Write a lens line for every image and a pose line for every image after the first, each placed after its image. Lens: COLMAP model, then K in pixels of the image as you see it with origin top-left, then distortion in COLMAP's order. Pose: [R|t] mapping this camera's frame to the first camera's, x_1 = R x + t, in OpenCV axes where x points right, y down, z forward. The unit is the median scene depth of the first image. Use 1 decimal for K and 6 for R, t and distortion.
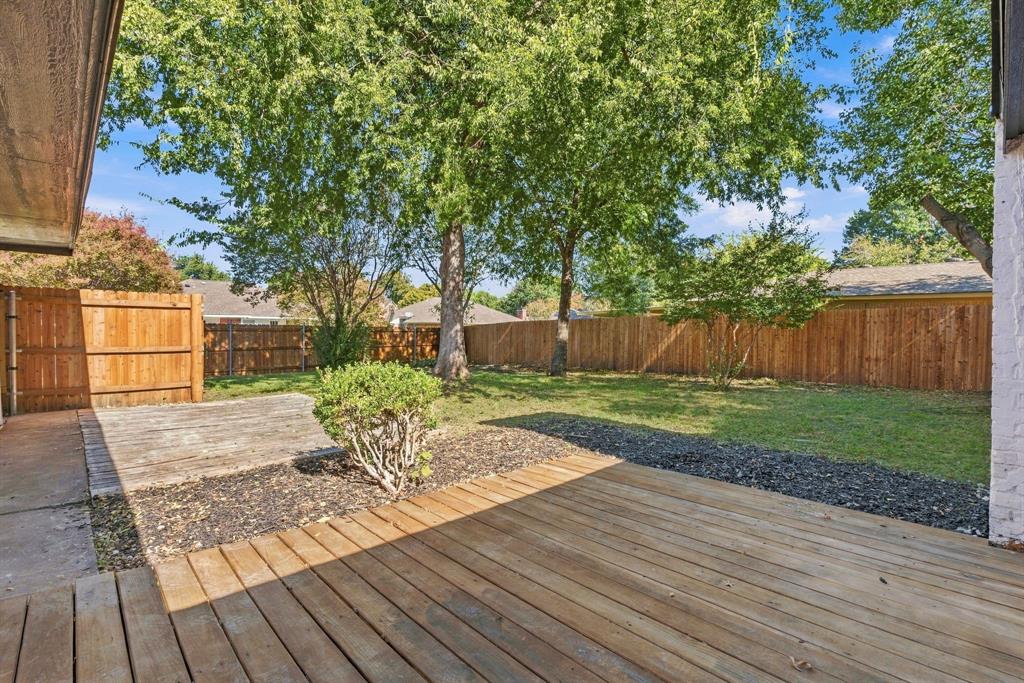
lens RADIAL K [[491.2, 0, 510.4], [0, 491.2, 336.9], [0, 0, 1]] dist [-0.006093, -0.000805]
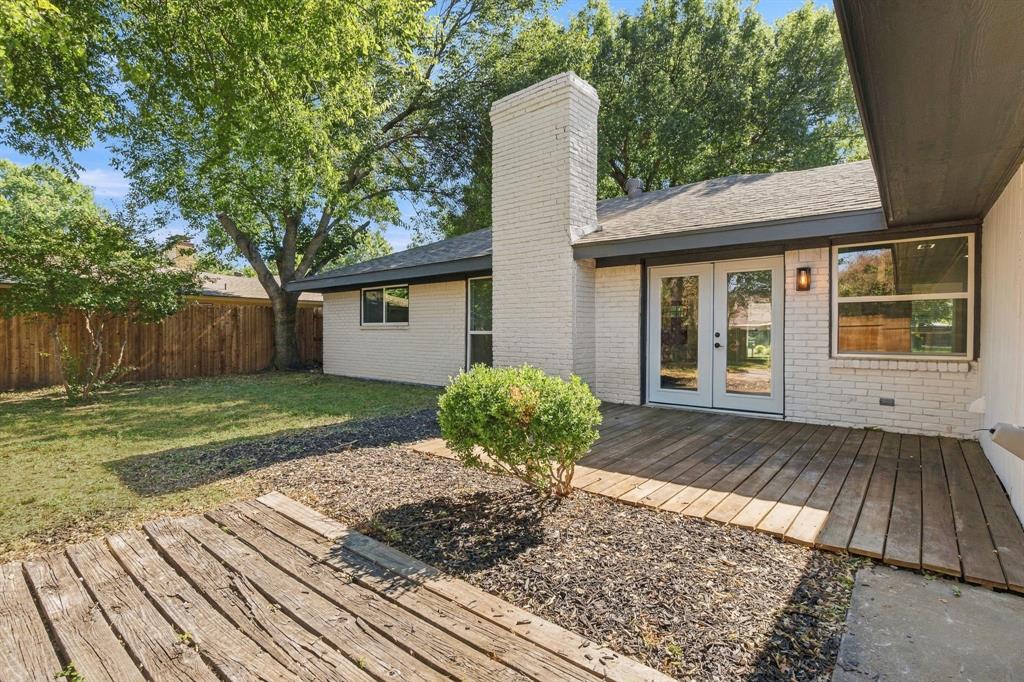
lens RADIAL K [[491.2, 0, 508.1], [0, 491.2, 337.9], [0, 0, 1]] dist [-0.006093, -0.000805]
pose [[-0.137686, -0.021743, 0.990237, -0.440452], [0.012364, 0.999643, 0.023668, -0.003528], [-0.990399, 0.015502, -0.137368, 0.469805]]
